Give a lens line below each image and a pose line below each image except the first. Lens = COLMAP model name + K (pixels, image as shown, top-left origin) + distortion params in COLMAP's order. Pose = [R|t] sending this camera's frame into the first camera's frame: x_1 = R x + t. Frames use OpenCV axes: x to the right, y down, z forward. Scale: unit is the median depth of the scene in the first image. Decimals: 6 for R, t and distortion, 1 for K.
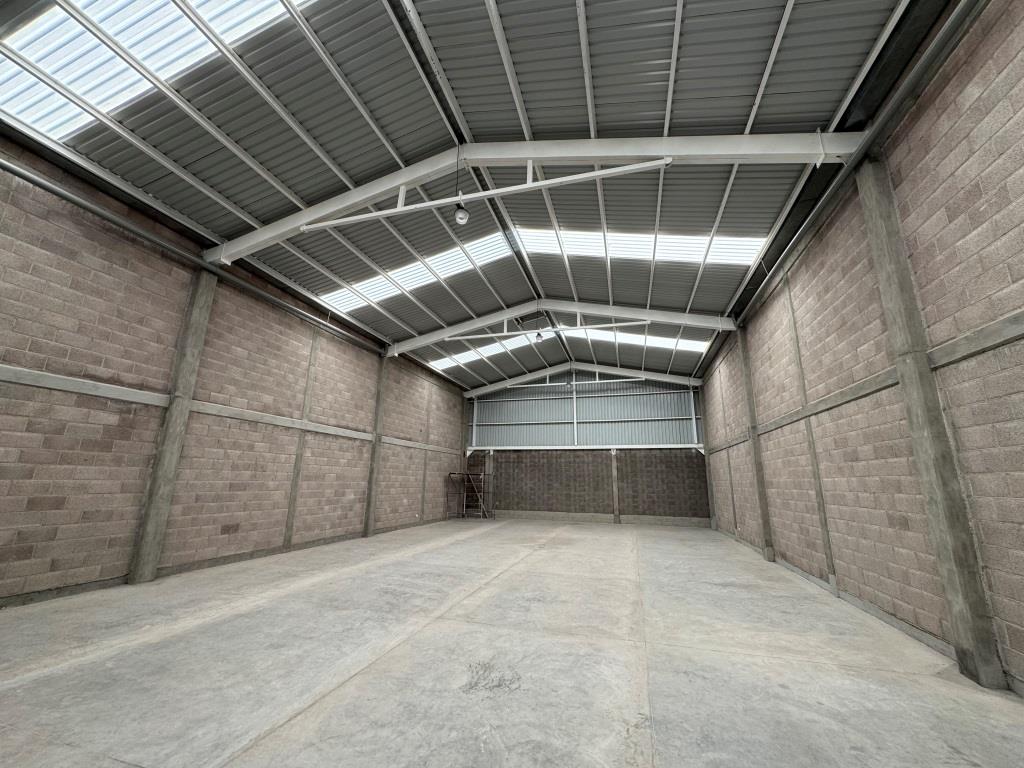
lens RADIAL K [[407.8, 0, 512.0], [0, 407.8, 384.0], [0, 0, 1]] dist [-0.002010, 0.000369]
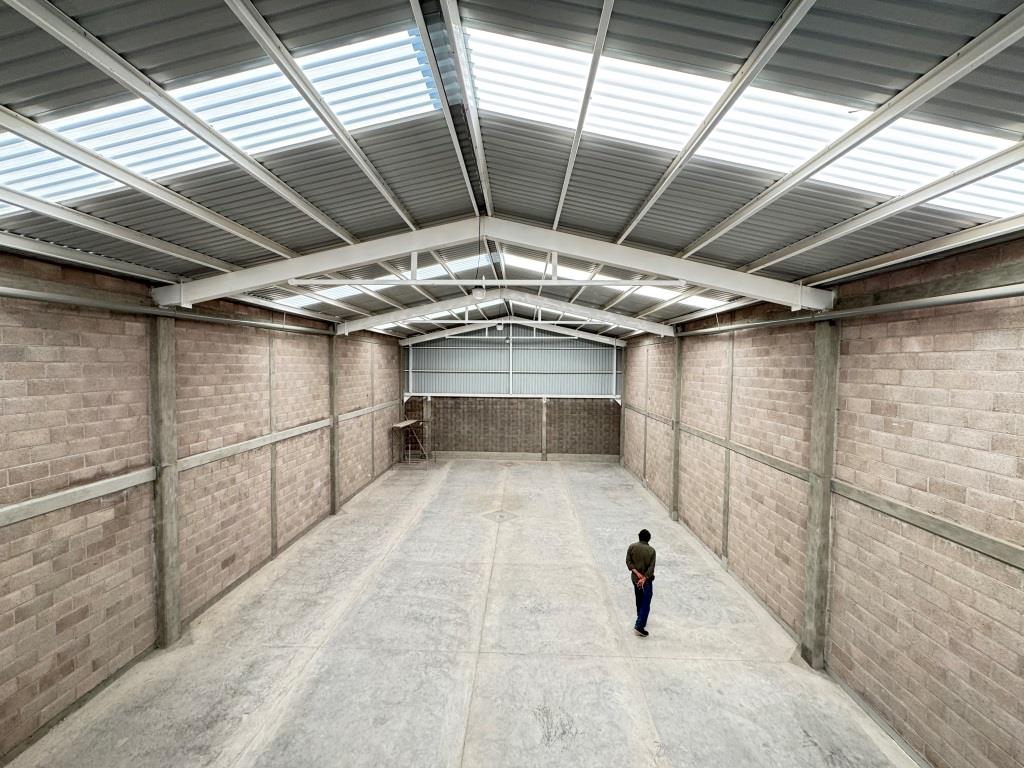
lens RADIAL K [[407.8, 0, 512.0], [0, 407.8, 384.0], [0, 0, 1]] dist [-0.002010, 0.000369]
pose [[0.969077, -0.018984, 0.246027, -0.196164], [-0.050747, 0.960392, 0.273993, -0.315997], [-0.241484, -0.278005, 0.929730, -0.002934]]
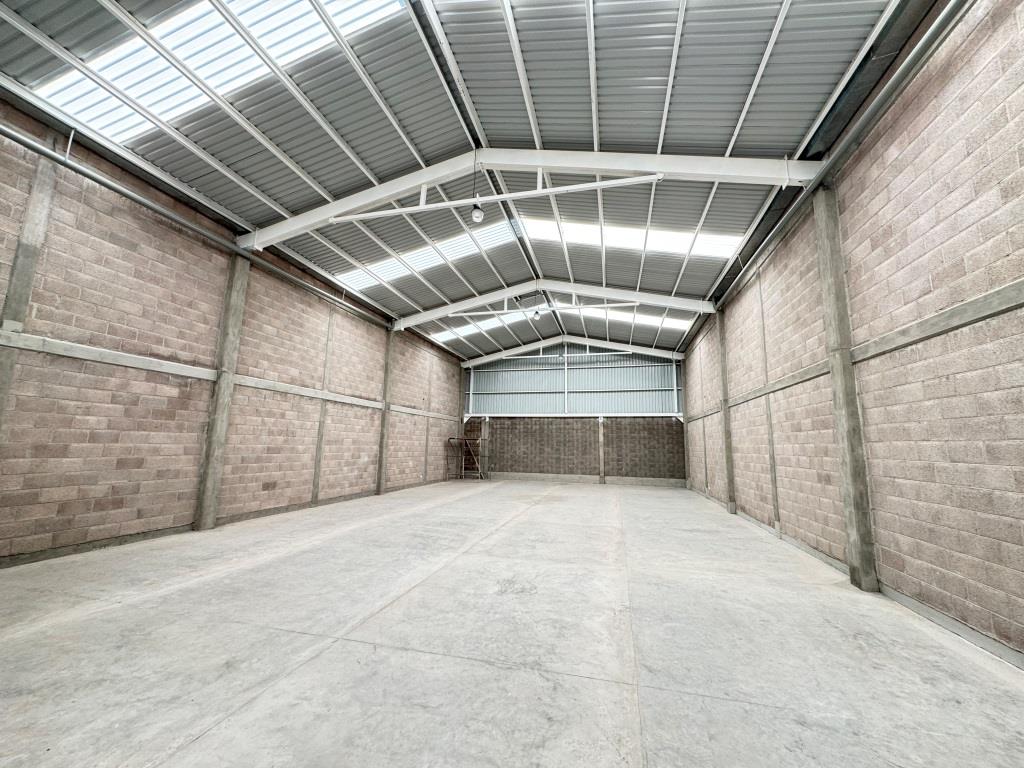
lens RADIAL K [[407.1, 0, 512.0], [0, 407.1, 384.0], [0, 0, 1]] dist [-0.000699, 0.000098]
pose [[0.999439, 0.008846, 0.032300, -0.040266], [-0.011523, 0.996429, 0.083649, -0.027172], [-0.031445, -0.083975, 0.995972, -0.109467]]
